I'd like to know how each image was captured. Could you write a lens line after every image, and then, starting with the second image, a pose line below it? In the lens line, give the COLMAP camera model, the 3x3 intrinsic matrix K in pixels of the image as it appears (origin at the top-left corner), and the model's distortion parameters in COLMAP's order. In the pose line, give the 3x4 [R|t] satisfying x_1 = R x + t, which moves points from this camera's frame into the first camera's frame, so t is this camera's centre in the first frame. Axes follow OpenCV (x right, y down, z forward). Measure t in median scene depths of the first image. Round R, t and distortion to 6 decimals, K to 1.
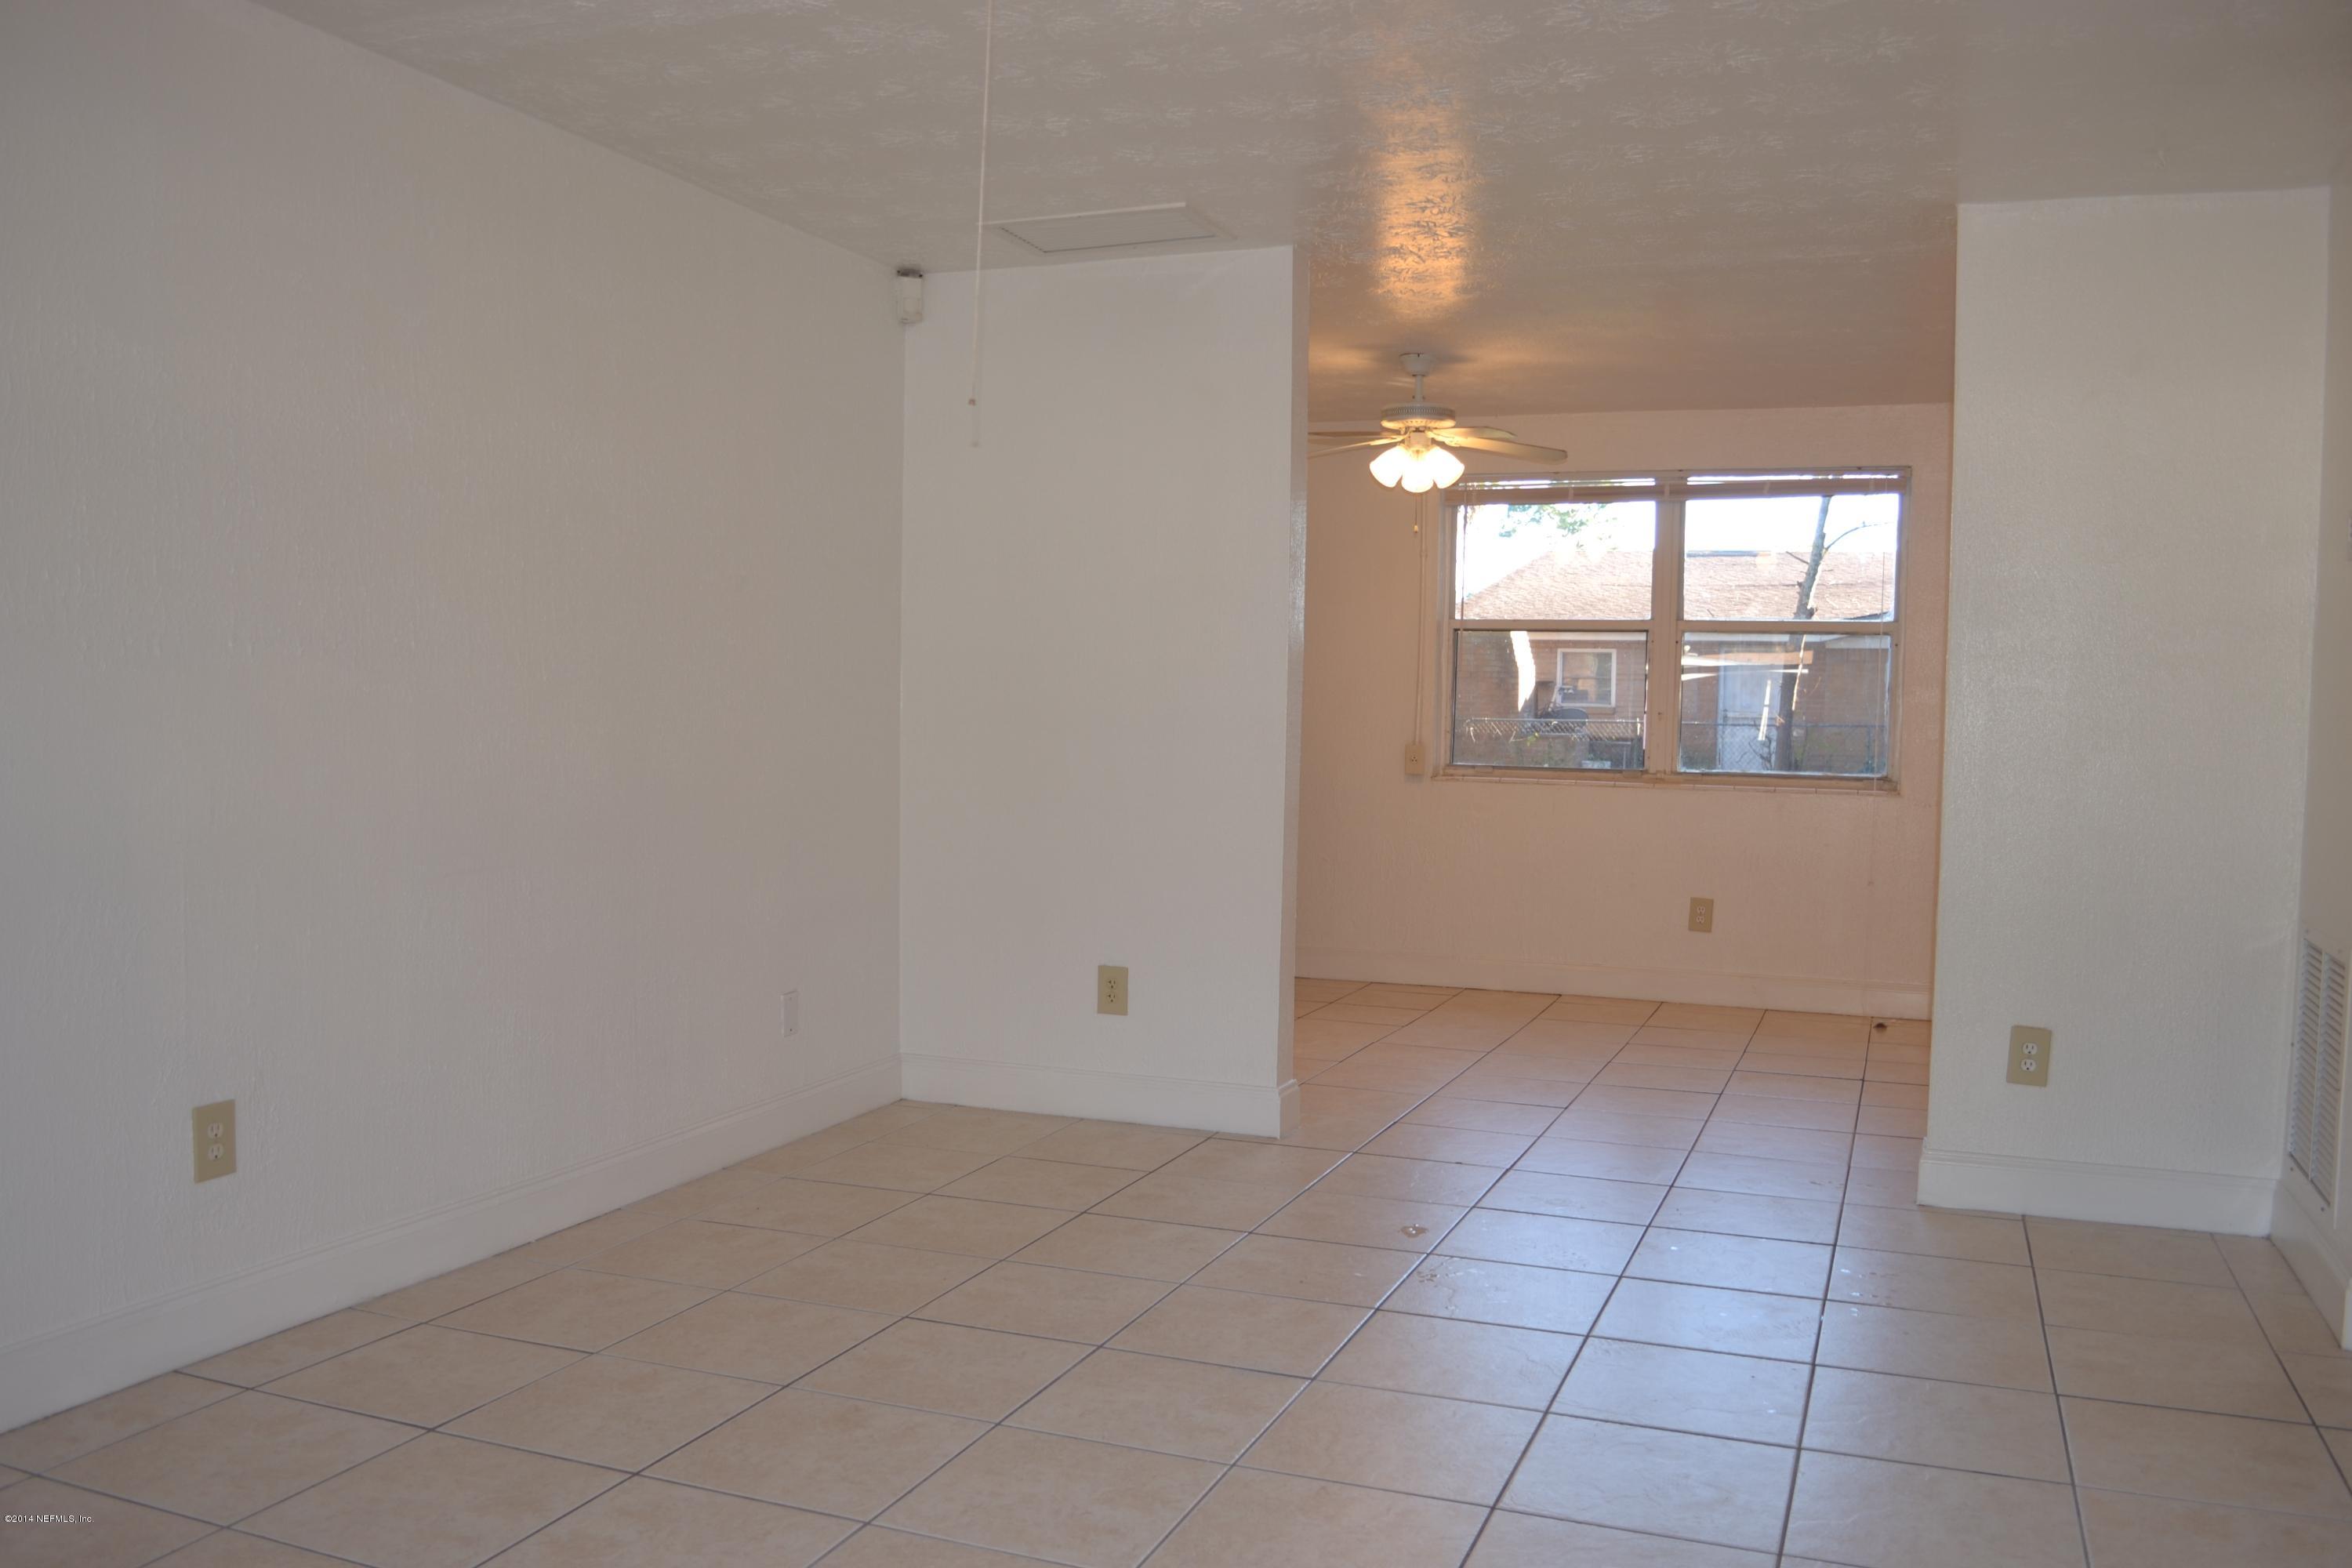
lens RADIAL K [[1926.9, 0, 1132.5], [0, 1926.9, 789.3], [0, 0, 1]] dist [-0.002289, -0.000301]
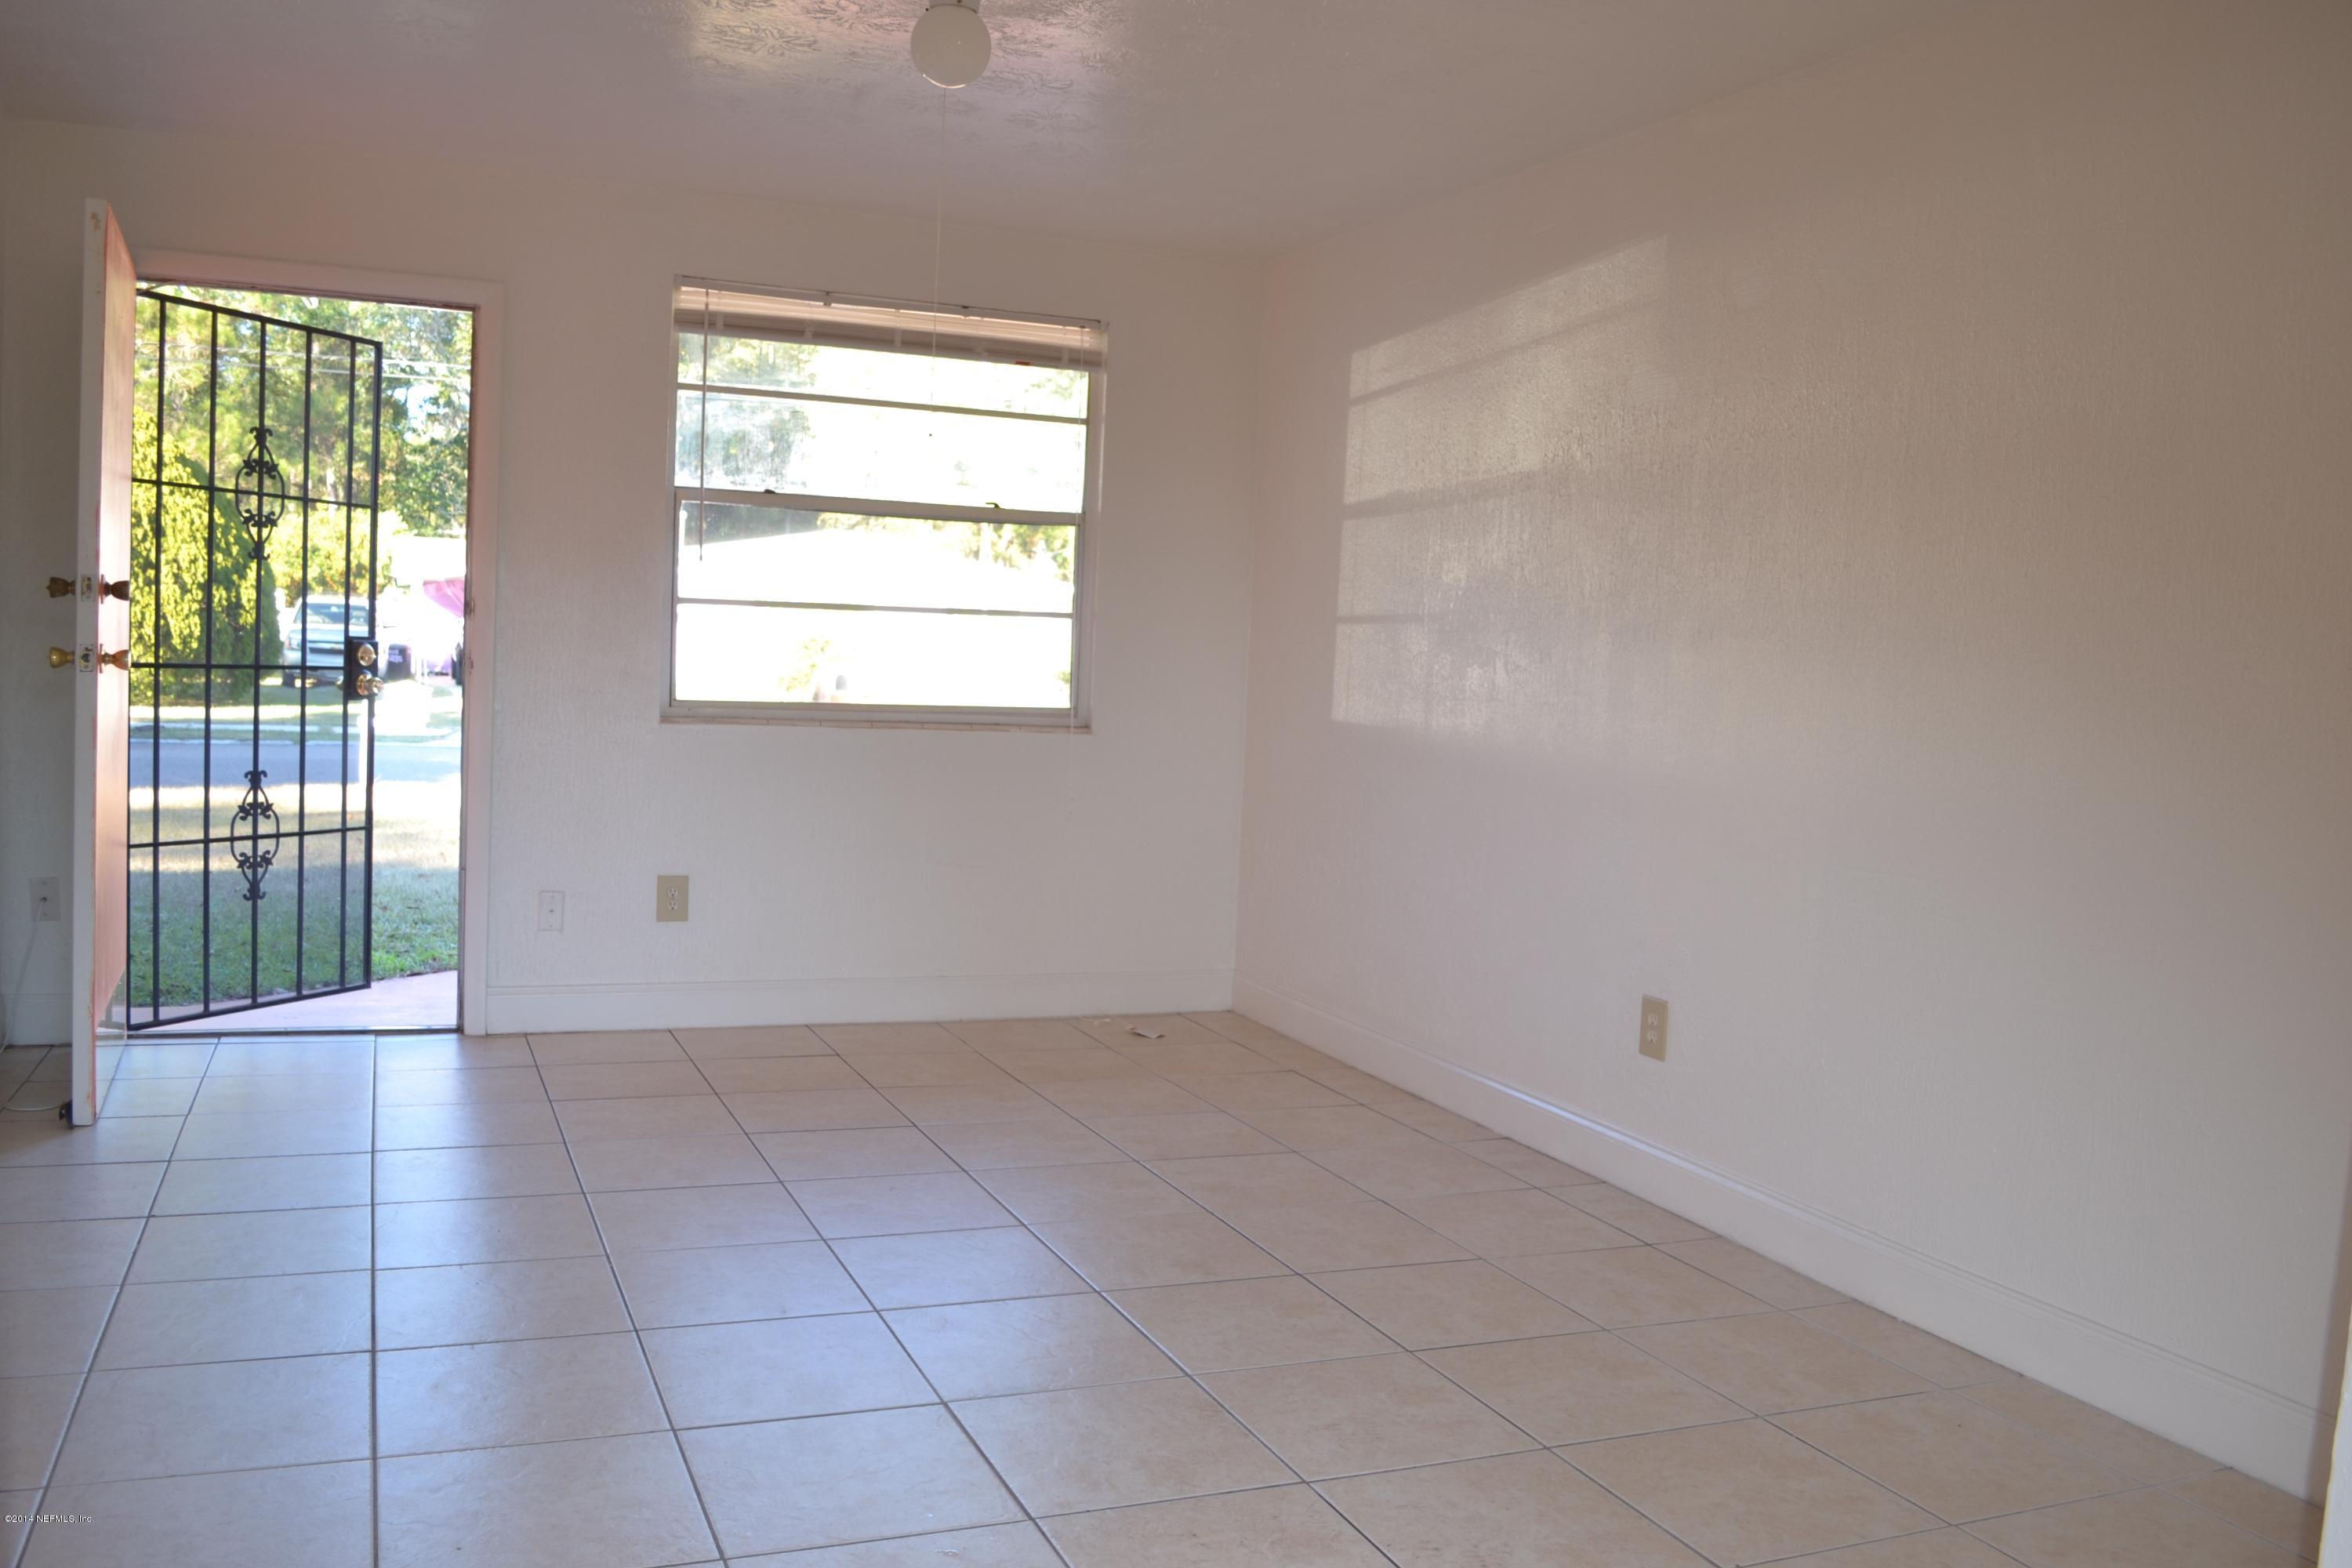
lens RADIAL K [[1926.9, 0, 1132.5], [0, 1926.9, 789.3], [0, 0, 1]] dist [-0.002289, -0.000301]
pose [[-0.722818, -0.000012, -0.691039, 0.632034], [-0.082847, 0.992789, 0.086641, -0.051520], [0.686055, 0.119876, -0.717606, 1.647727]]
